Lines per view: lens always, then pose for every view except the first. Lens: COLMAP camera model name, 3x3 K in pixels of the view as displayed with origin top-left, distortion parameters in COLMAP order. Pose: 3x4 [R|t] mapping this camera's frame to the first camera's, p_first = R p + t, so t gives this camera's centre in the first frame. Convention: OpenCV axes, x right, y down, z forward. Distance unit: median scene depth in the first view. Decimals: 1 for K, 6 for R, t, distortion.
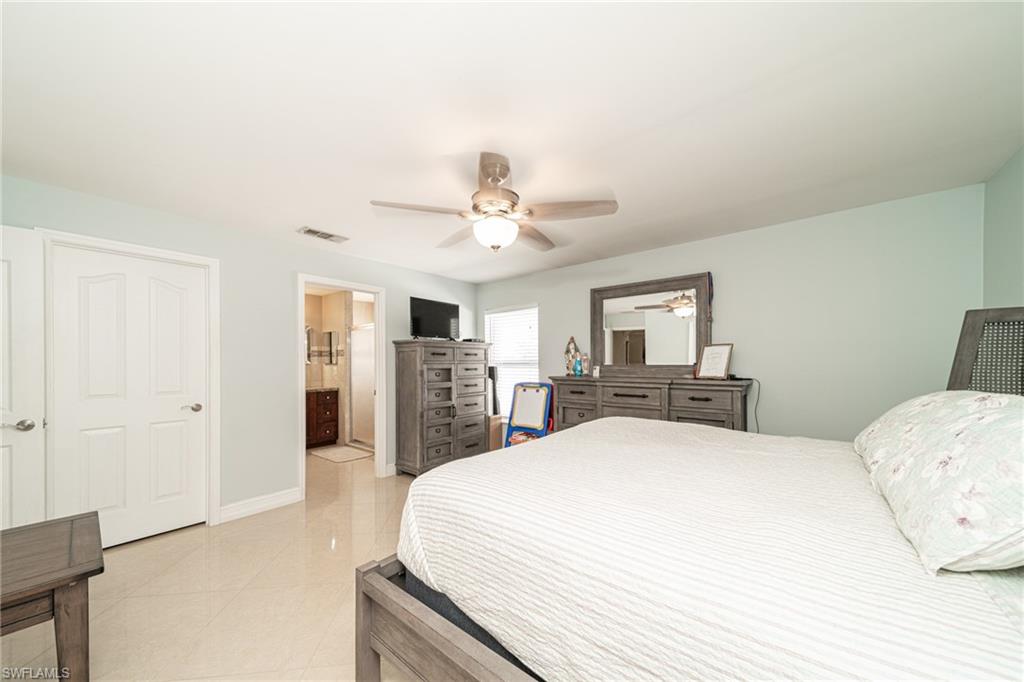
lens RADIAL K [[358.8, 0, 511.1], [0, 358.8, 361.8], [0, 0, 1]] dist [0.005187, -0.000117]
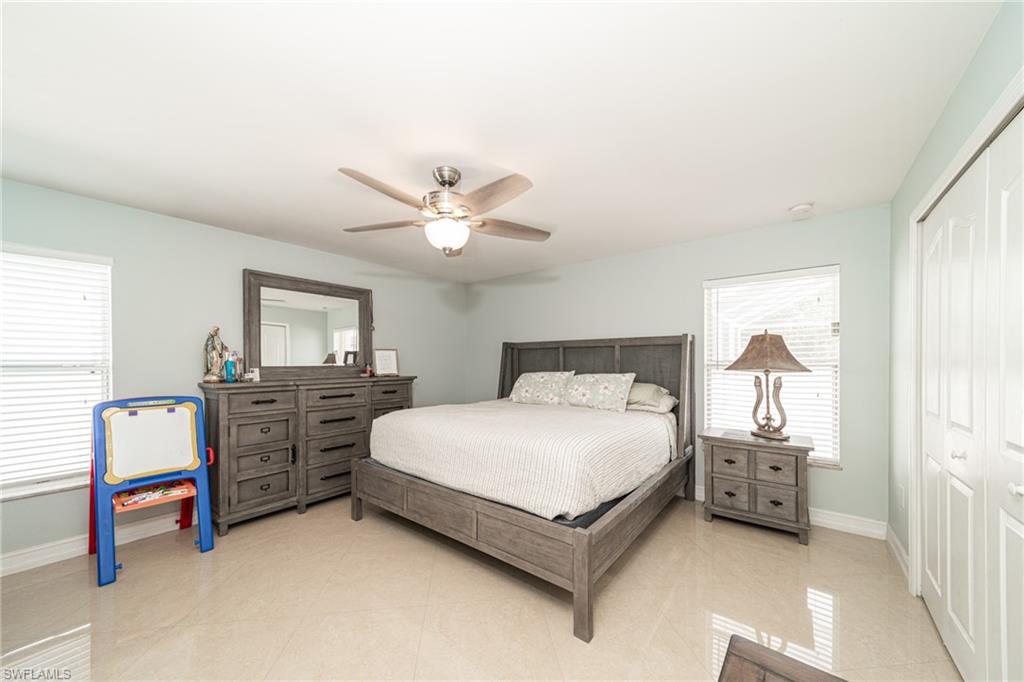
lens RADIAL K [[357.3, 0, 512.3], [0, 357.3, 349.6], [0, 0, 1]] dist [0.006402, 0.000023]
pose [[-0.017658, 0.037199, 0.999152, -0.582700], [0.000841, 0.999308, -0.037190, 0.001209], [-0.999844, 0.000184, -0.017677, 0.455204]]
